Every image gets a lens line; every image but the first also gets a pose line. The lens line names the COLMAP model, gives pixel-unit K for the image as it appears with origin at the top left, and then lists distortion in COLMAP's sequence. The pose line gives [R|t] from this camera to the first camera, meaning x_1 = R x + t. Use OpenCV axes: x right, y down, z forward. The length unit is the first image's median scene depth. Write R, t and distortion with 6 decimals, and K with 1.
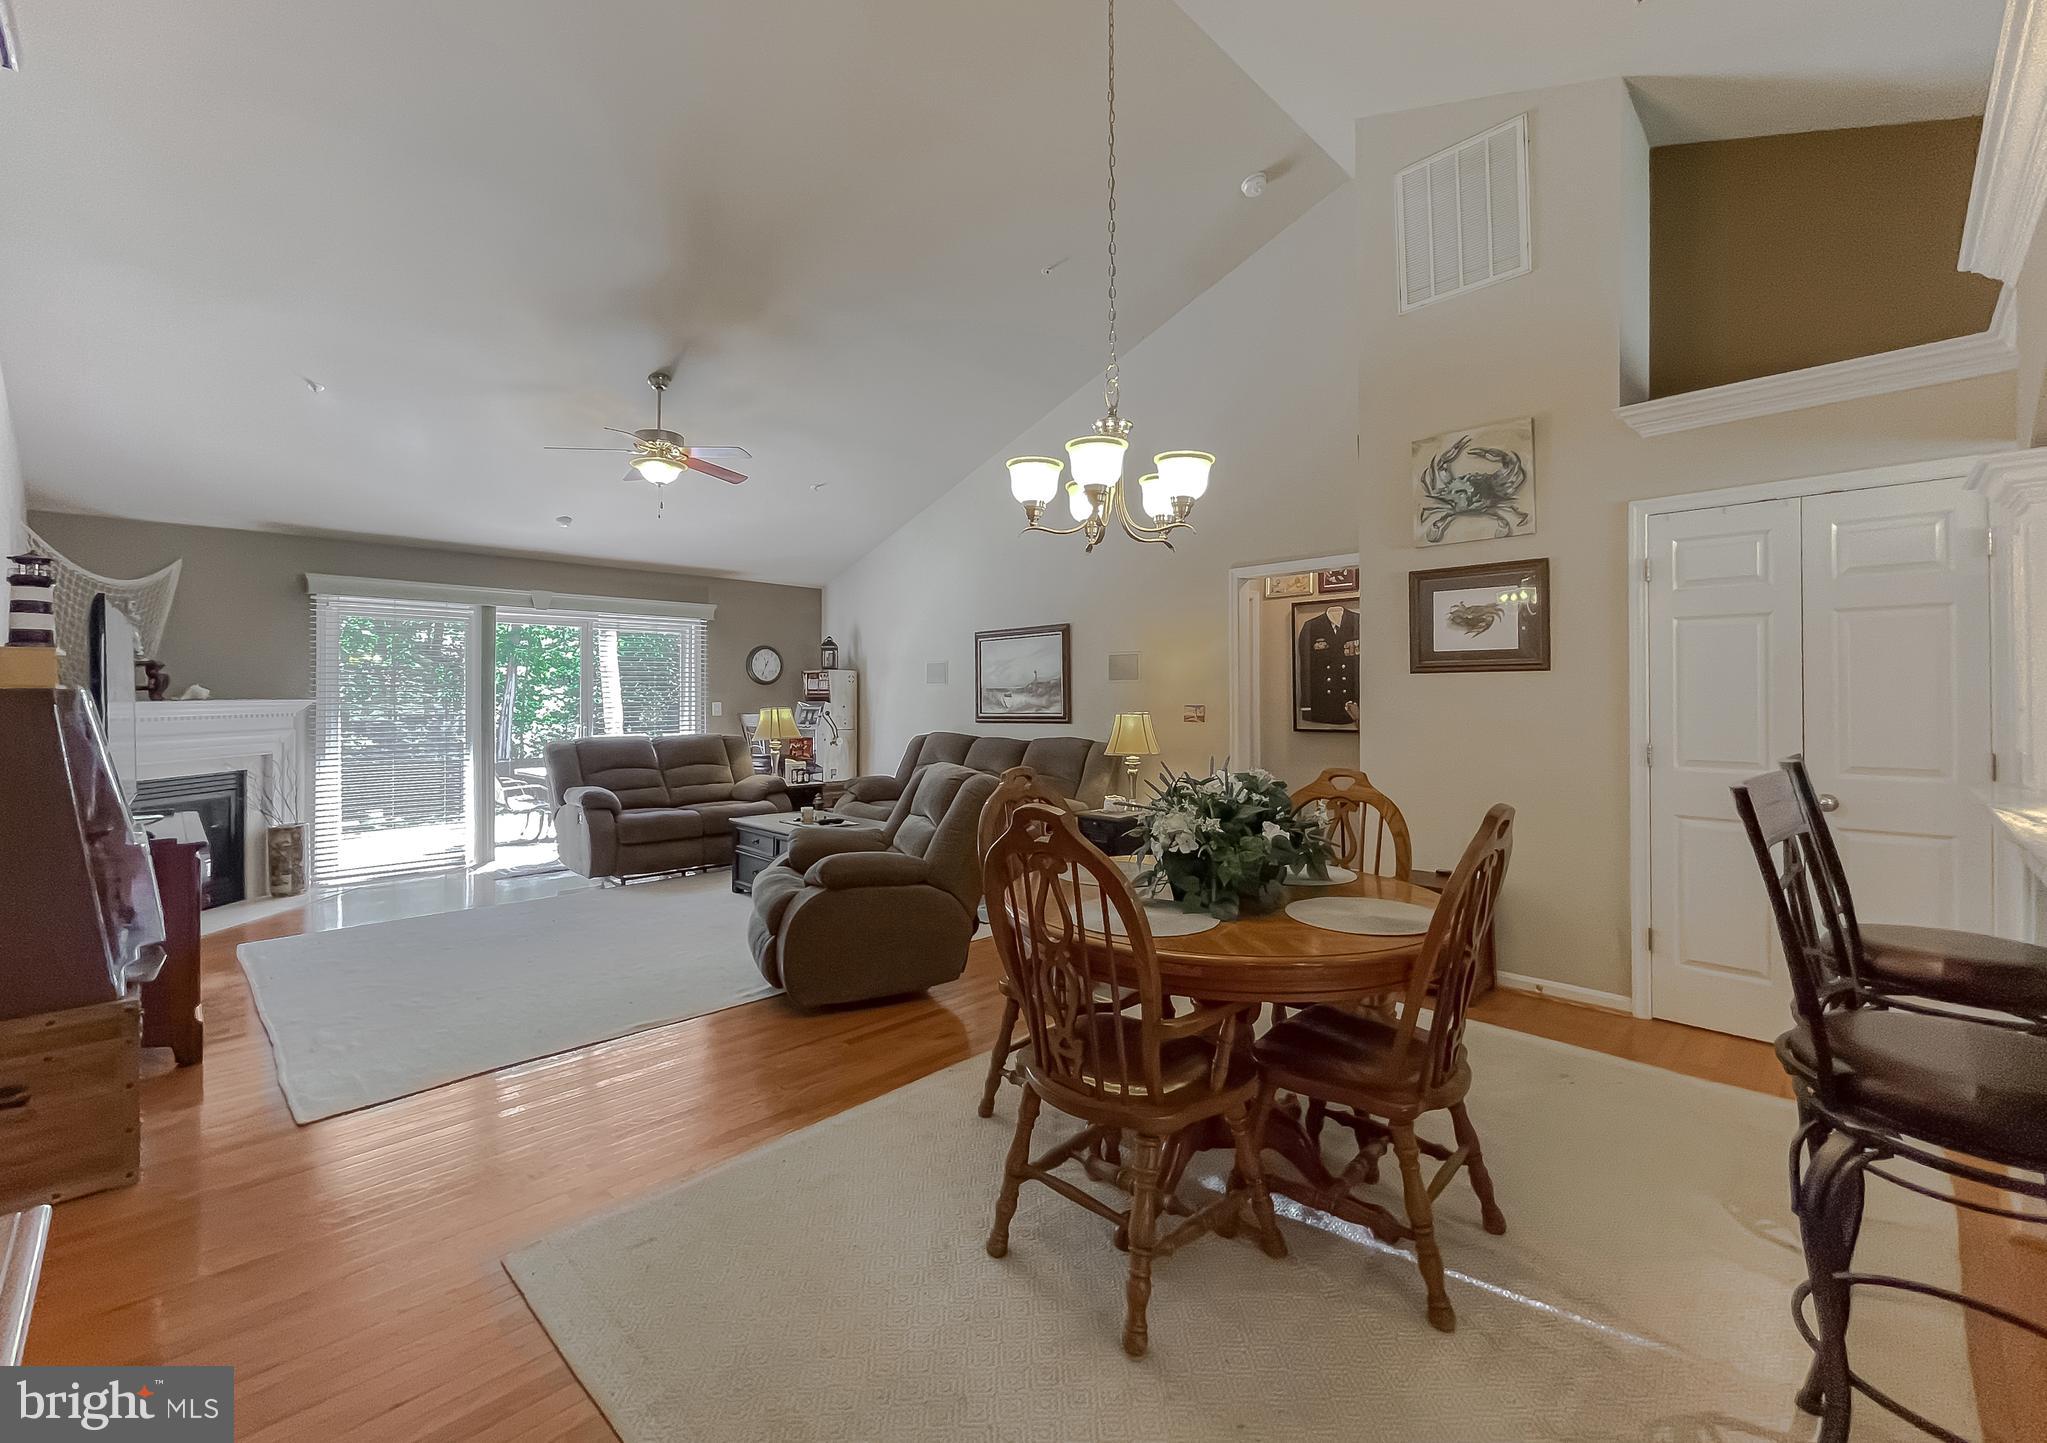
lens RADIAL K [[858.9, 0, 1017.9], [0, 858.9, 692.8], [0, 0, 1]] dist [-0.001660, 0.000011]
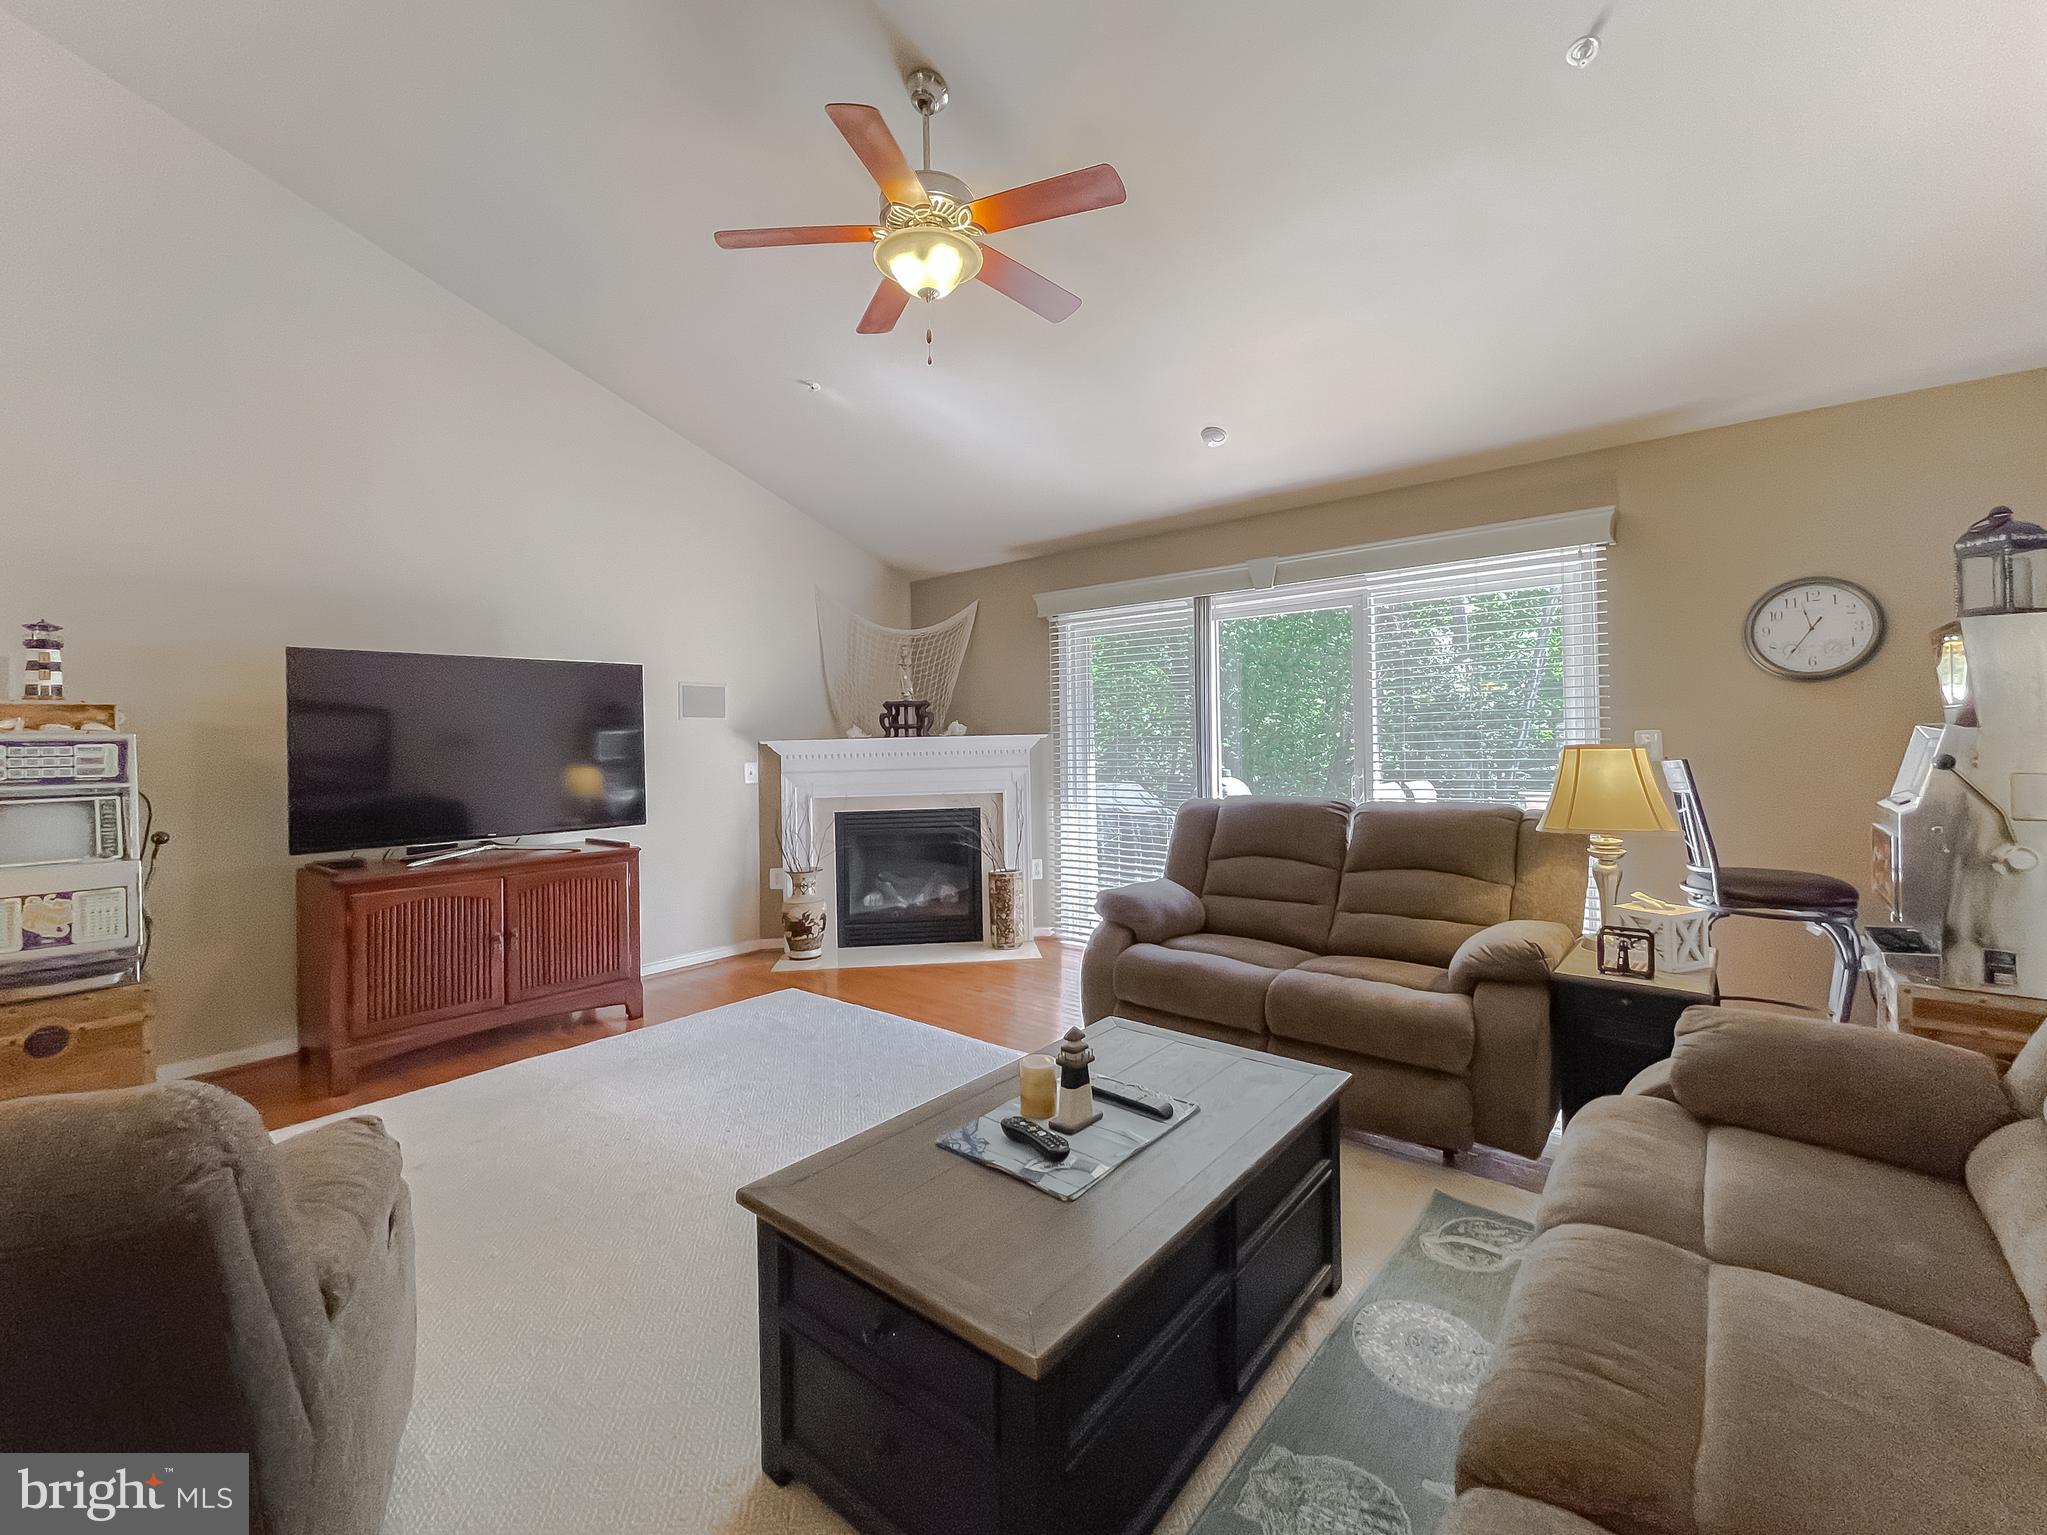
lens RADIAL K [[857.7, 0, 1008.5], [0, 857.7, 734.1], [0, 0, 1]] dist [-0.000254, -0.000269]
pose [[0.088277, -0.008762, -0.996057, 0.070212], [0.021198, 0.999751, -0.006916, 0.013354], [0.995870, -0.020504, 0.088441, 0.923325]]
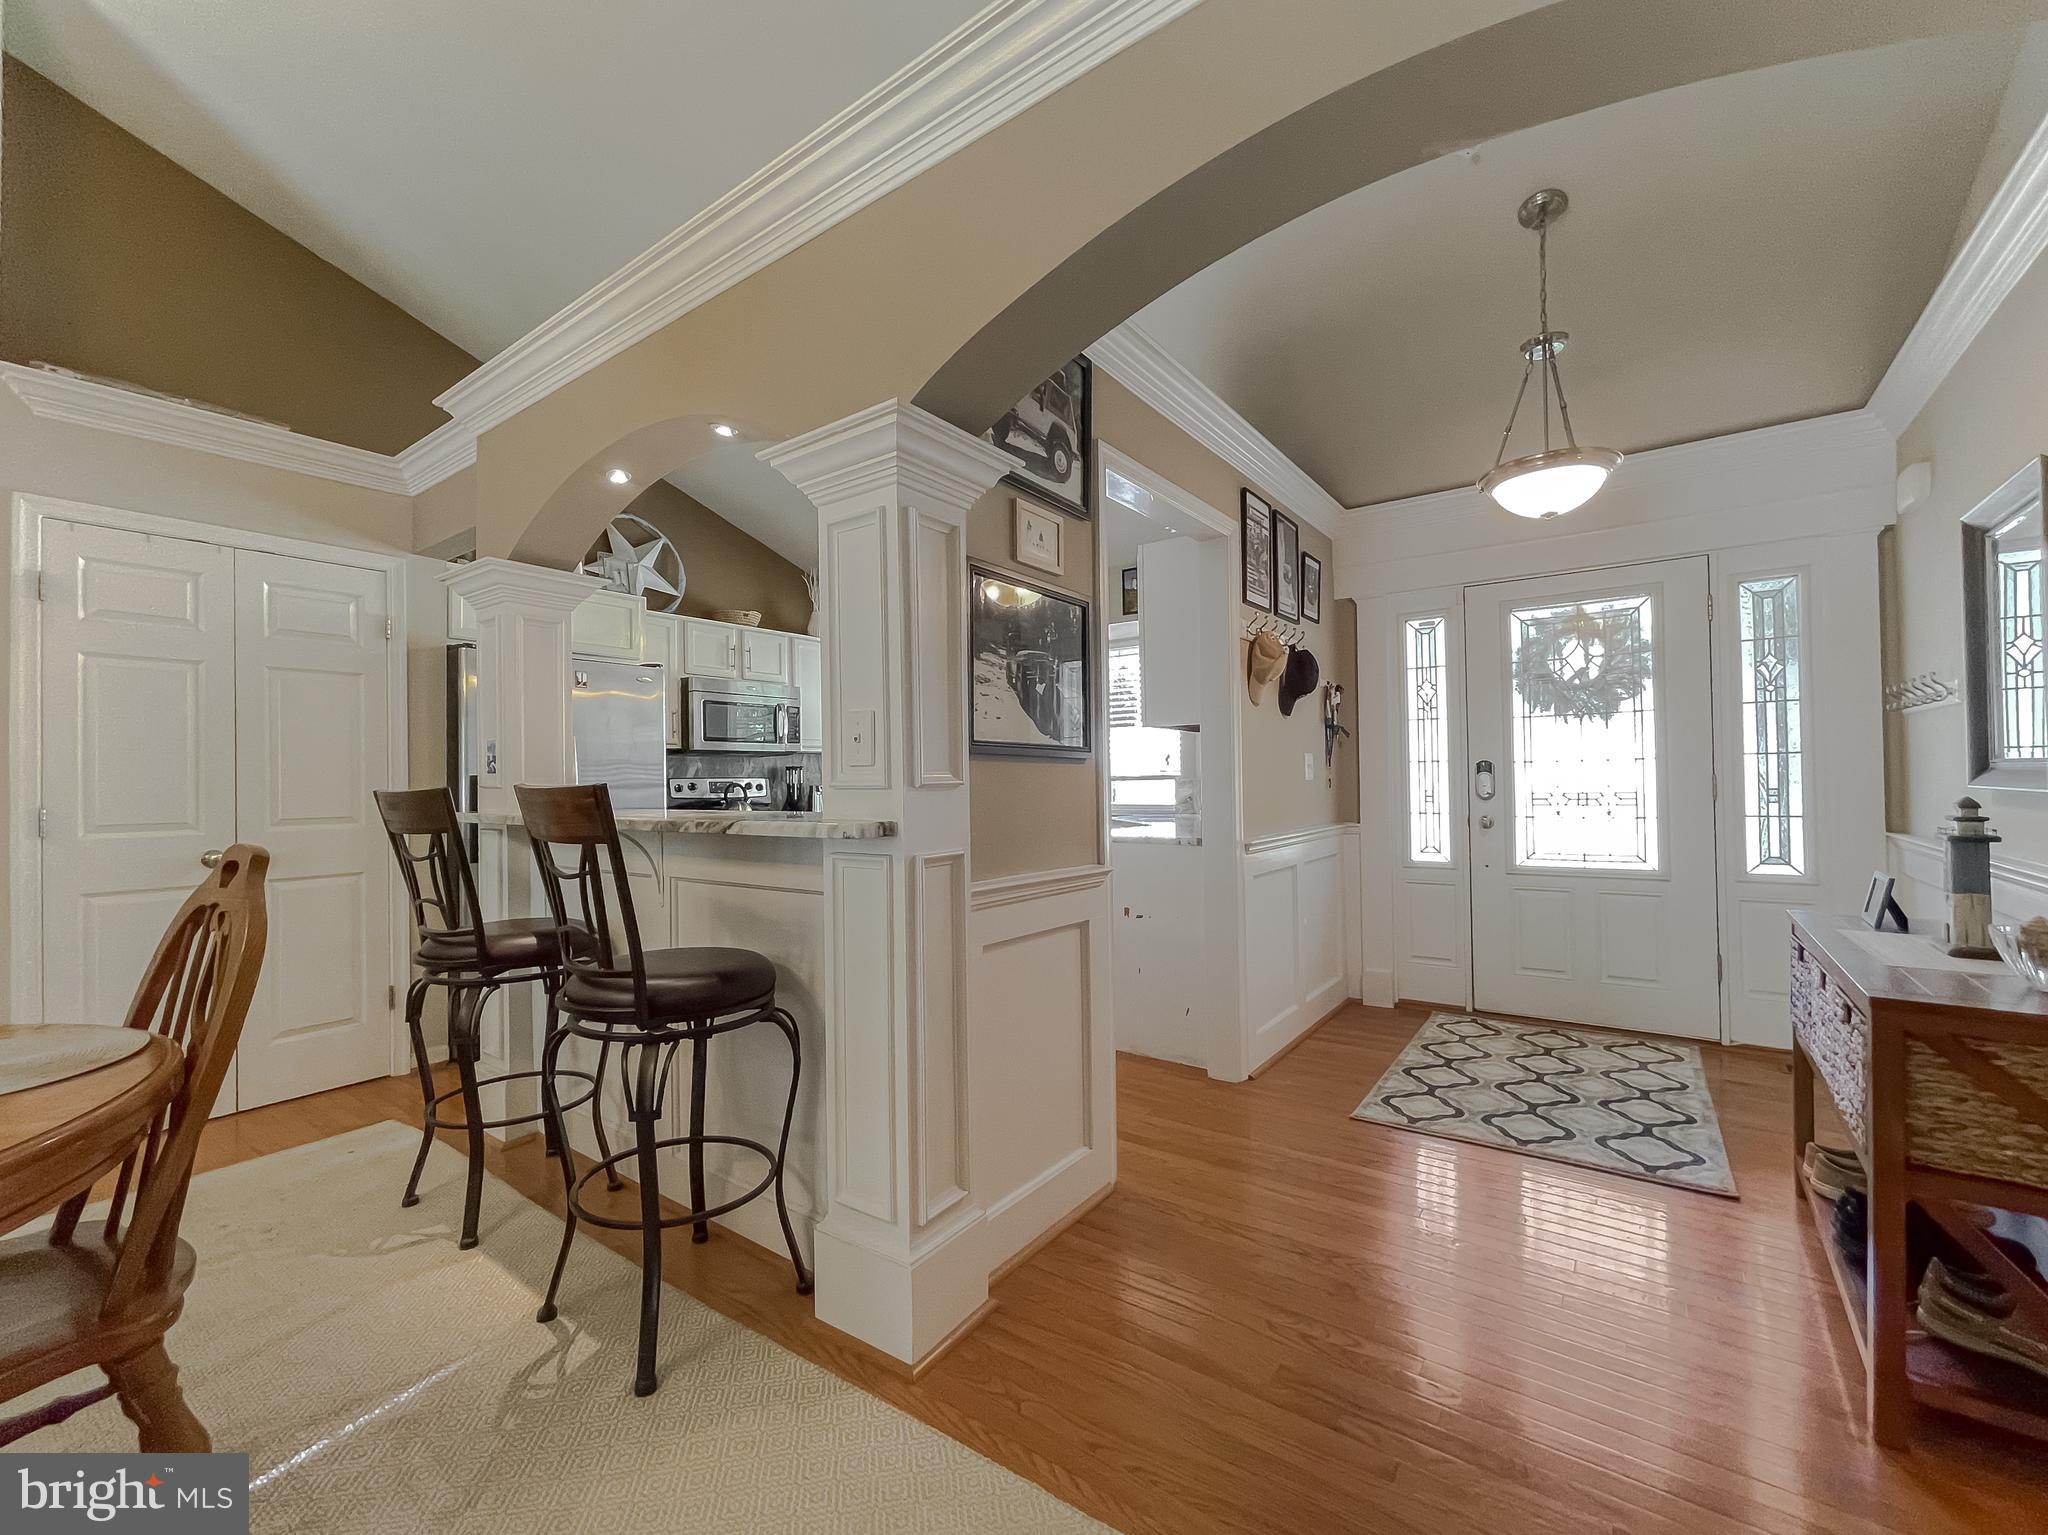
lens RADIAL K [[840.3, 0, 1018.1], [0, 840.3, 774.1], [0, 0, 1]] dist [-0.003221, -0.000012]
pose [[-0.148099, 0.012501, 0.988893, -0.090588], [0.009369, 0.999893, -0.011237, 0.027393], [-0.988928, 0.007601, -0.148201, 0.142566]]
